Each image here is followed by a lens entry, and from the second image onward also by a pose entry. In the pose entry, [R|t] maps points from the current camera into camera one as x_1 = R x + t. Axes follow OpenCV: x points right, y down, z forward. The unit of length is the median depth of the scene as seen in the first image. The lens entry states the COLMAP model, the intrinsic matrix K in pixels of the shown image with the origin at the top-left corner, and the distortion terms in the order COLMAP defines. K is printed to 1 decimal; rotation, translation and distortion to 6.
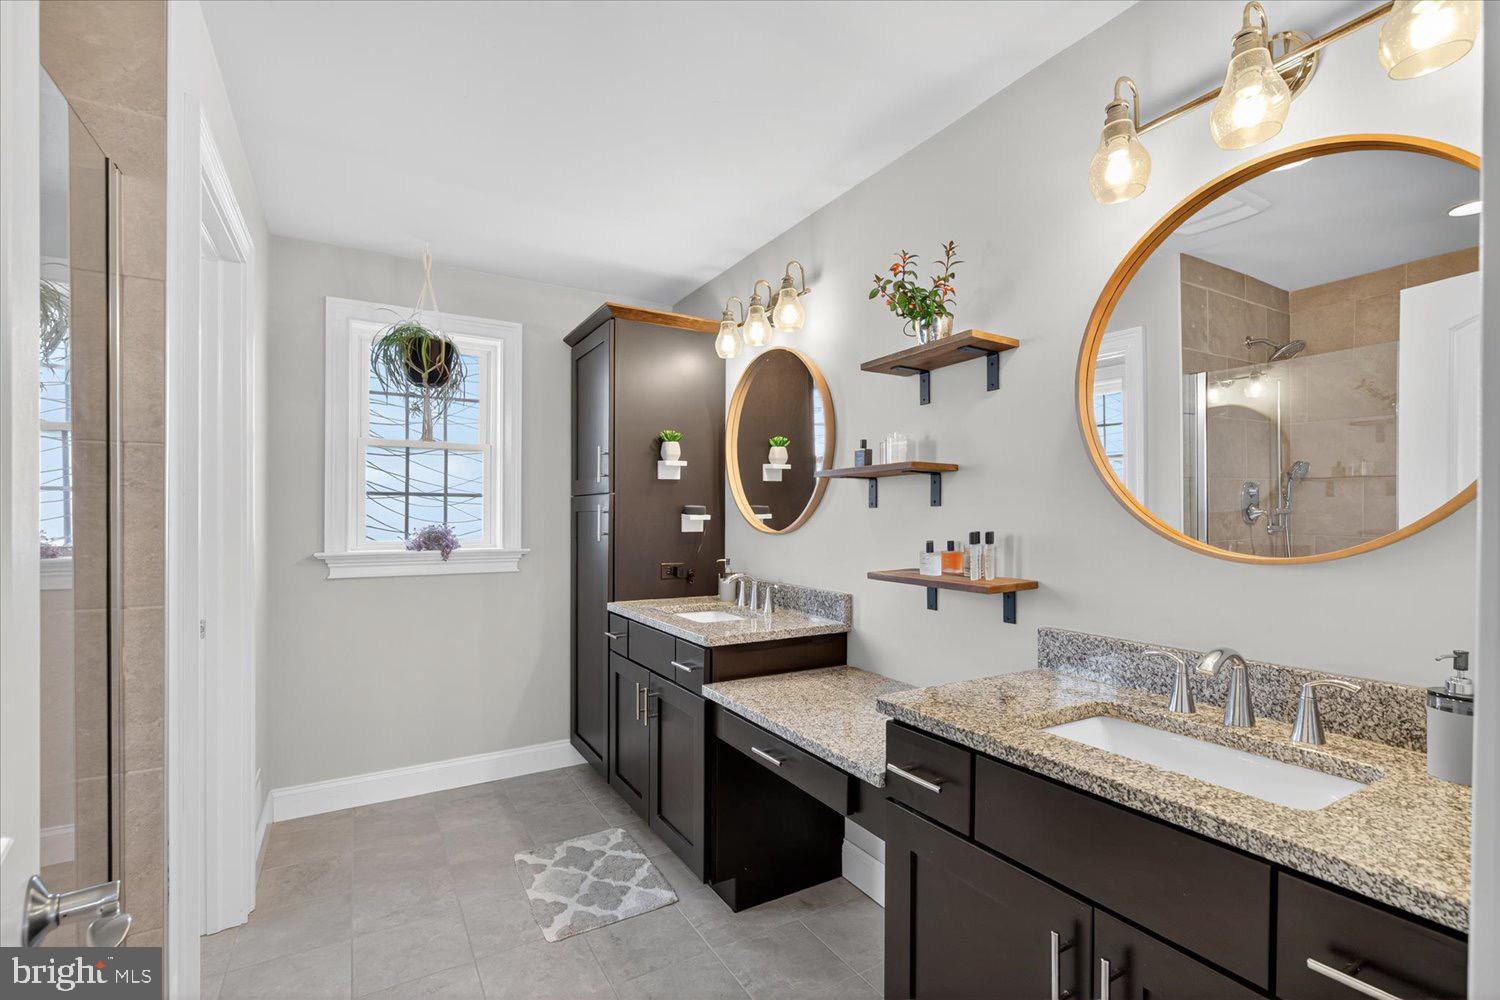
lens RADIAL K [[676.8, 0, 759.6], [0, 676.8, 515.2], [0, 0, 1]] dist [0.001370, -0.000974]
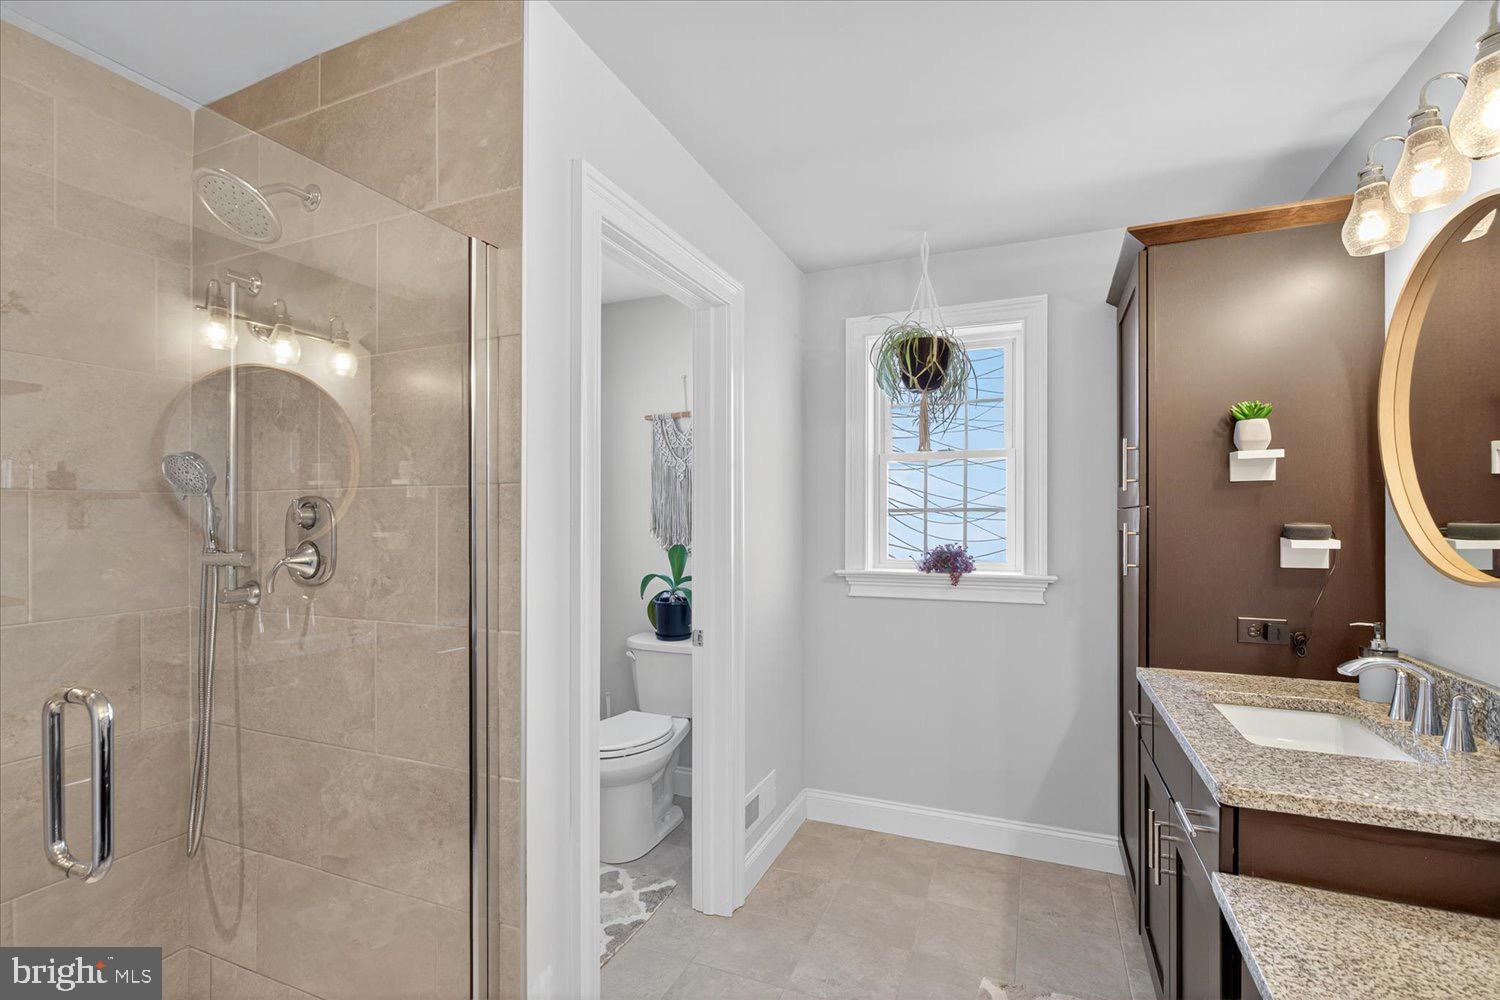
lens RADIAL K [[676.8, 0, 748.6], [0, 676.8, 514.9], [0, 0, 1]] dist [0.001370, -0.000974]
pose [[0.593671, -0.009599, -0.804651, 0.089180], [0.003139, 0.999949, -0.009612, -0.017786], [0.804702, 0.003181, 0.593671, 0.268092]]
